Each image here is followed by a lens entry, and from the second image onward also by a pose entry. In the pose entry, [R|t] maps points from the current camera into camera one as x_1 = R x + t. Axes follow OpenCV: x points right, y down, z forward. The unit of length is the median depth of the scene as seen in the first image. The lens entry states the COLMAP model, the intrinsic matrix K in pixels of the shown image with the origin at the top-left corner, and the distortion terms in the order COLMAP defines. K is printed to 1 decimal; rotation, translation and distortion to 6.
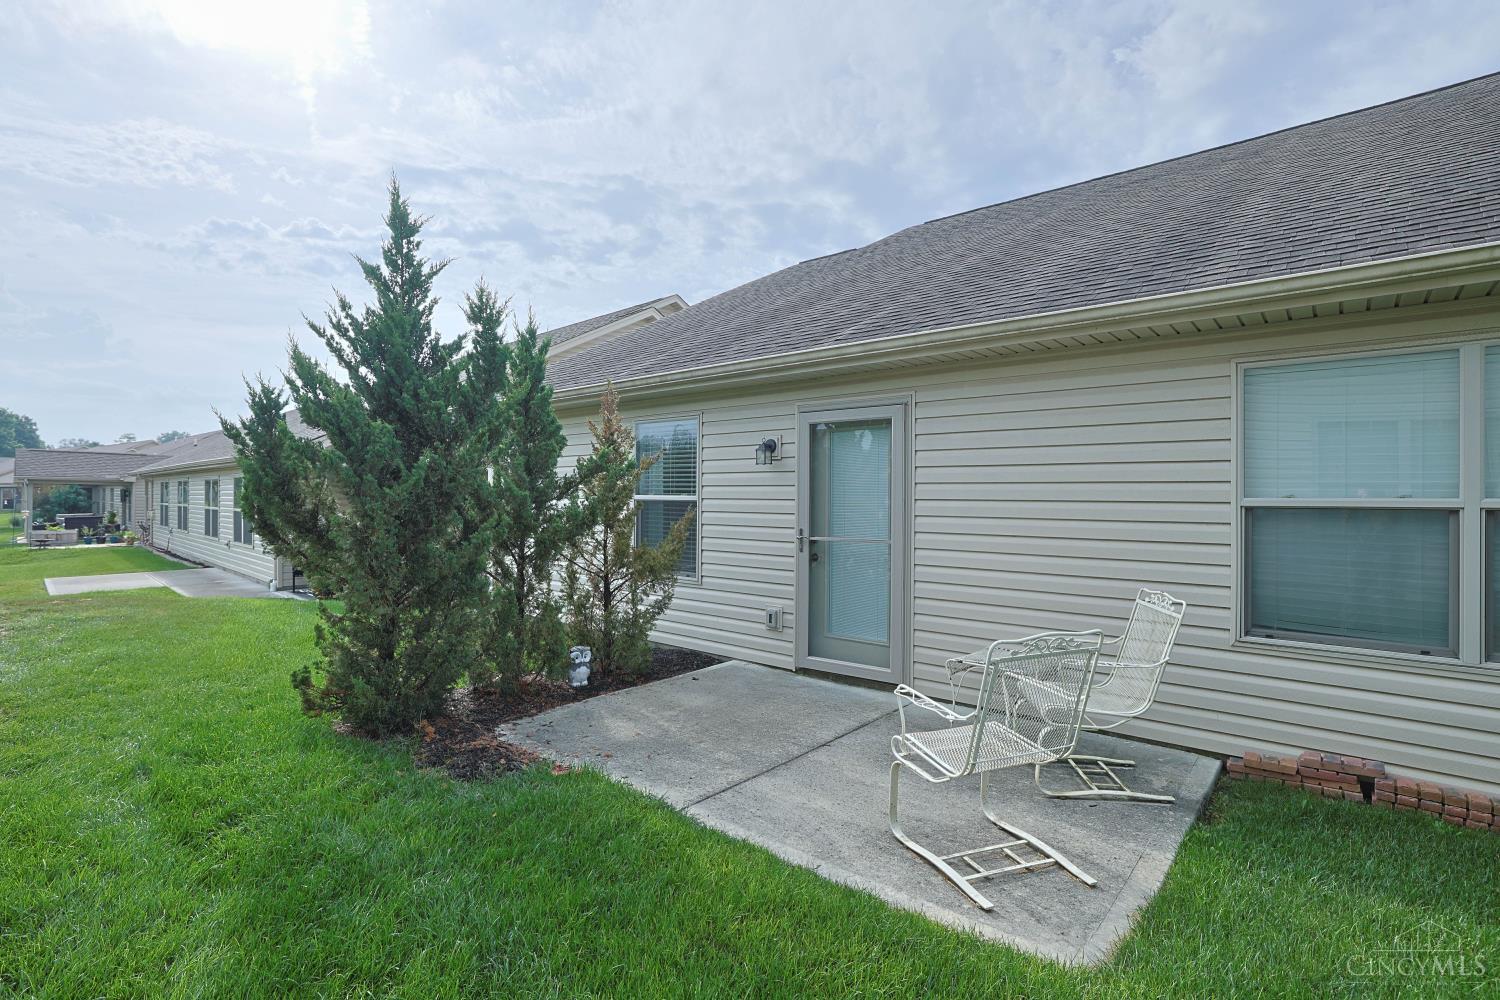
lens RADIAL K [[722.7, 0, 785.9], [0, 722.7, 482.7], [0, 0, 1]] dist [0.000642, 0.000514]
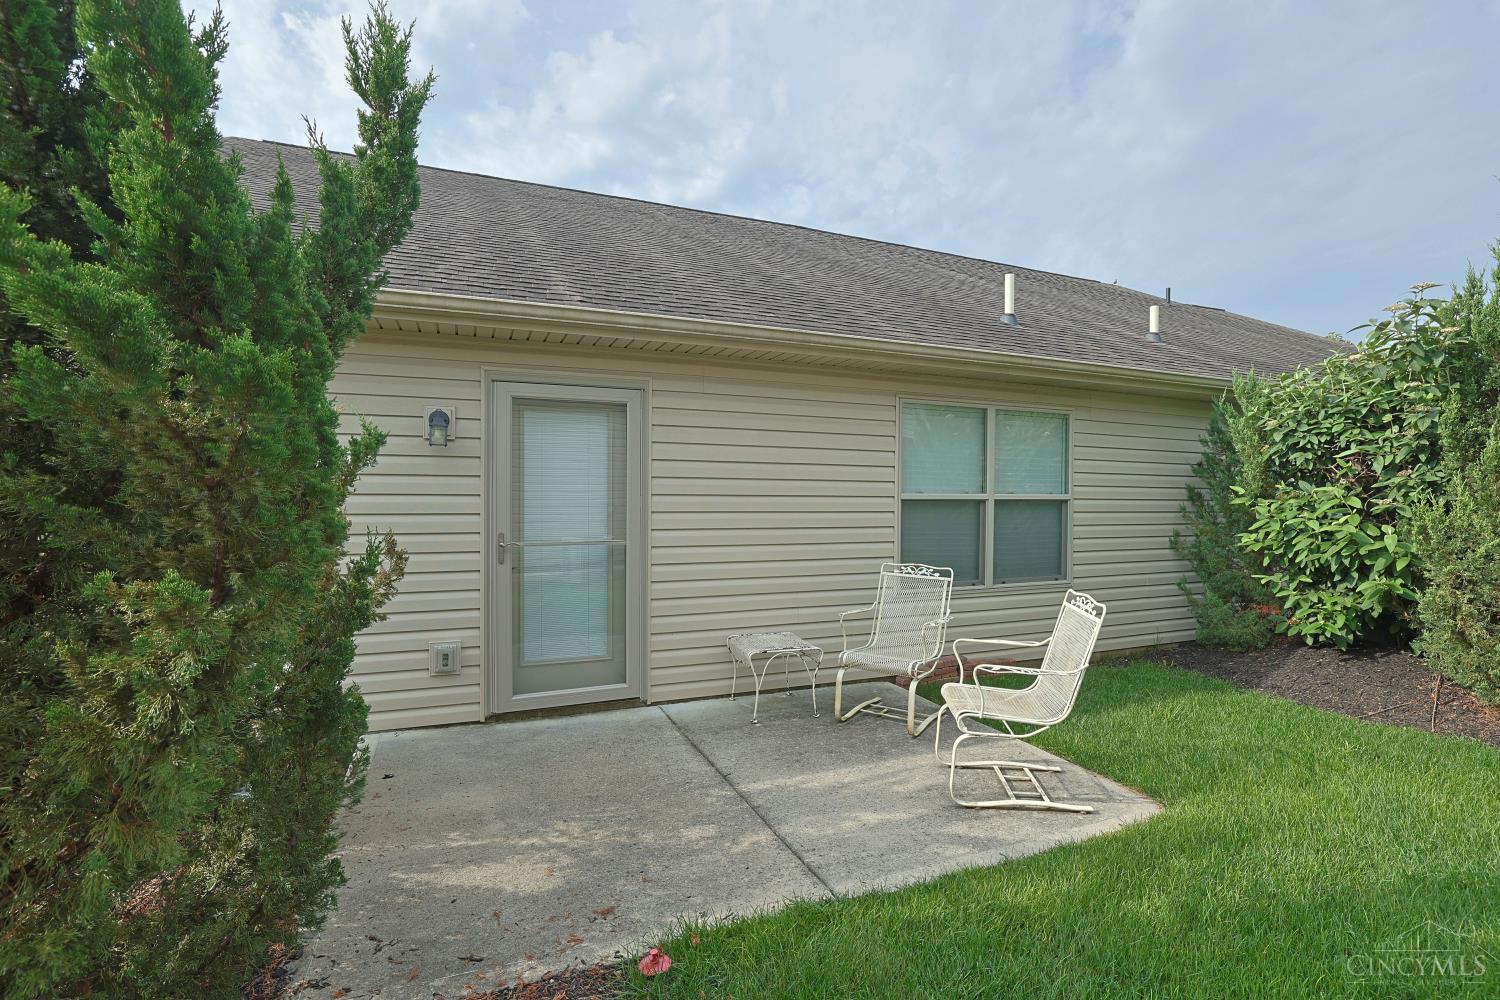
lens RADIAL K [[702.7, 0, 745.5], [0, 702.7, 490.2], [0, 0, 1]] dist [-0.047264, 0.022602]
pose [[0.476835, 0.002814, 0.878988, -0.547860], [-0.021683, 0.999728, 0.008562, 0.007185], [-0.878725, -0.023142, 0.476767, 0.459532]]
